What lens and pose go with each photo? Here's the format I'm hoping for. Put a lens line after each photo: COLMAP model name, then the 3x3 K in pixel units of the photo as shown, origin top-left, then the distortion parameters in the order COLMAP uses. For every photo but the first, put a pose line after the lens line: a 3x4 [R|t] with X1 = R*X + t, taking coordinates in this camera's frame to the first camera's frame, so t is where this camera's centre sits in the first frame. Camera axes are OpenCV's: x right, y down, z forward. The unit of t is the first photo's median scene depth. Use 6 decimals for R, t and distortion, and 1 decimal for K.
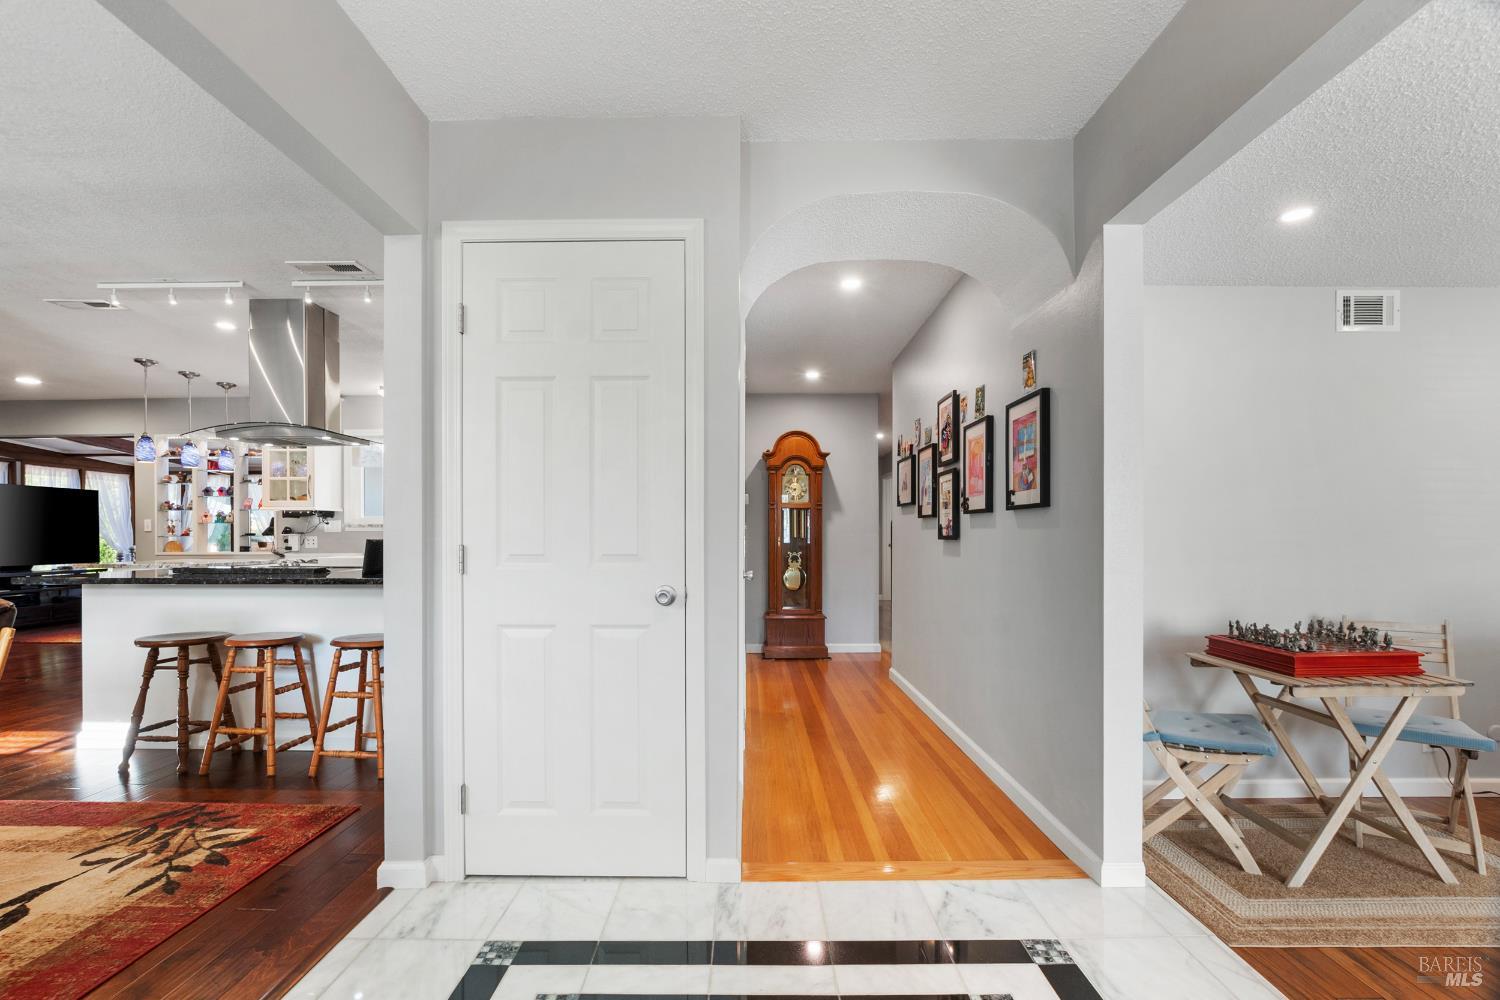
lens RADIAL K [[657.3, 0, 747.5], [0, 657.3, 535.2], [0, 0, 1]] dist [-0.007364, 0.003049]
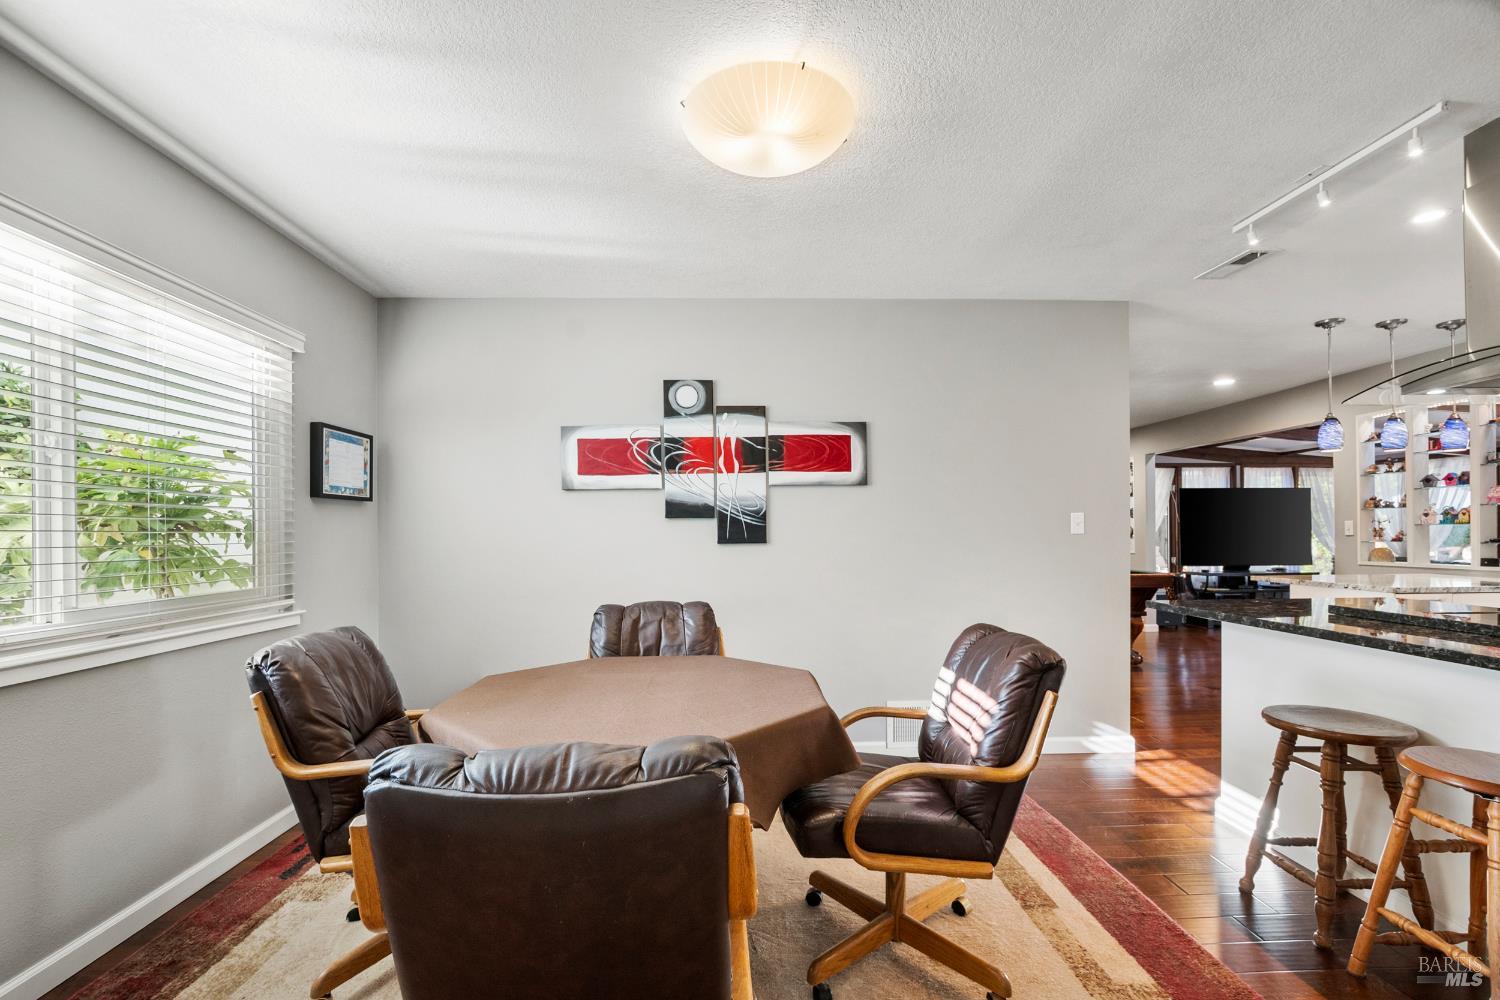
lens RADIAL K [[657.3, 0, 755.3], [0, 657.3, 530.6], [0, 0, 1]] dist [-0.007364, 0.003049]
pose [[0.053972, -0.000025, -0.998542, -0.137455], [0.004434, 0.999990, 0.000215, -0.015038], [0.998533, -0.004439, 0.053971, 0.213810]]
